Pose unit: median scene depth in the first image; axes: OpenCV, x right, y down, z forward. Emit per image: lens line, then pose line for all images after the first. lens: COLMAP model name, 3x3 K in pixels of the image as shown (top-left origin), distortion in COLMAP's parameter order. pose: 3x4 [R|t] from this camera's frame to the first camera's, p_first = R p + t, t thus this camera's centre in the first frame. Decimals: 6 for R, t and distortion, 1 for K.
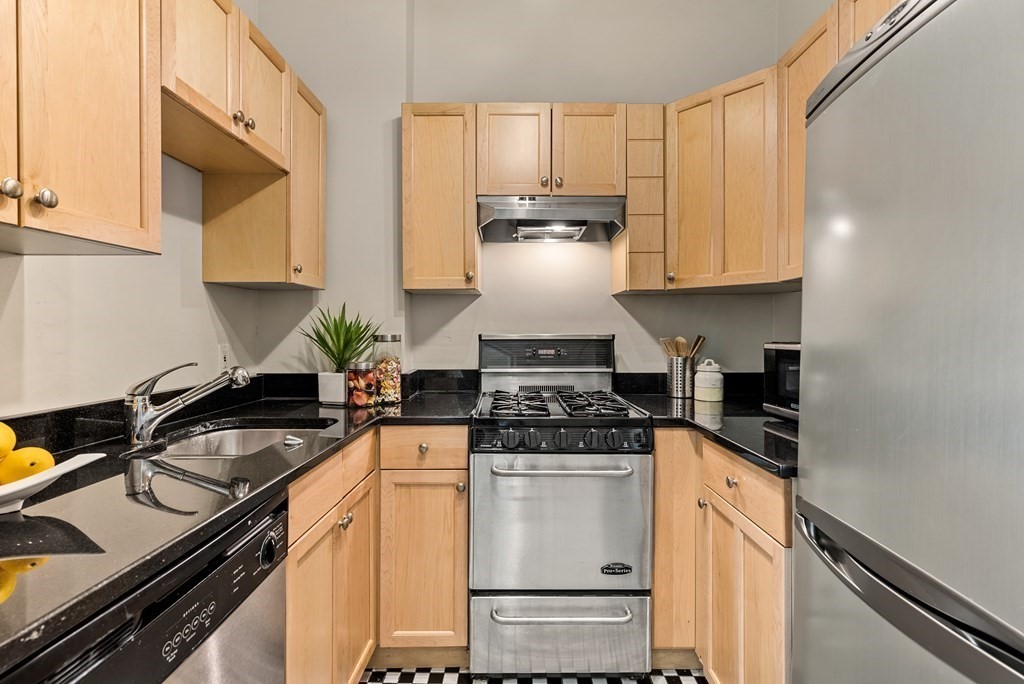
lens RADIAL K [[472.6, 0, 511.1], [0, 472.6, 334.0], [0, 0, 1]] dist [-0.006290, 0.000149]
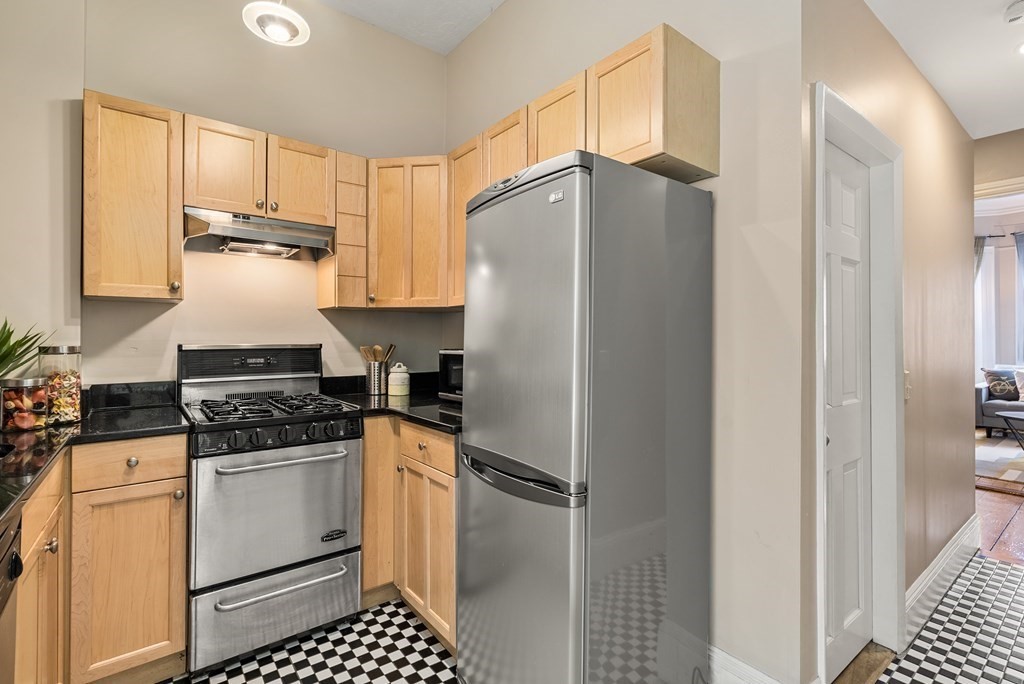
lens RADIAL K [[472.6, 0, 511.1], [0, 472.6, 334.0], [0, 0, 1]] dist [-0.006290, 0.000149]
pose [[0.786359, 0.006645, 0.617734, -0.148878], [0.001233, 0.999923, -0.012327, -0.009412], [-0.617769, 0.010455, 0.786290, -0.217530]]
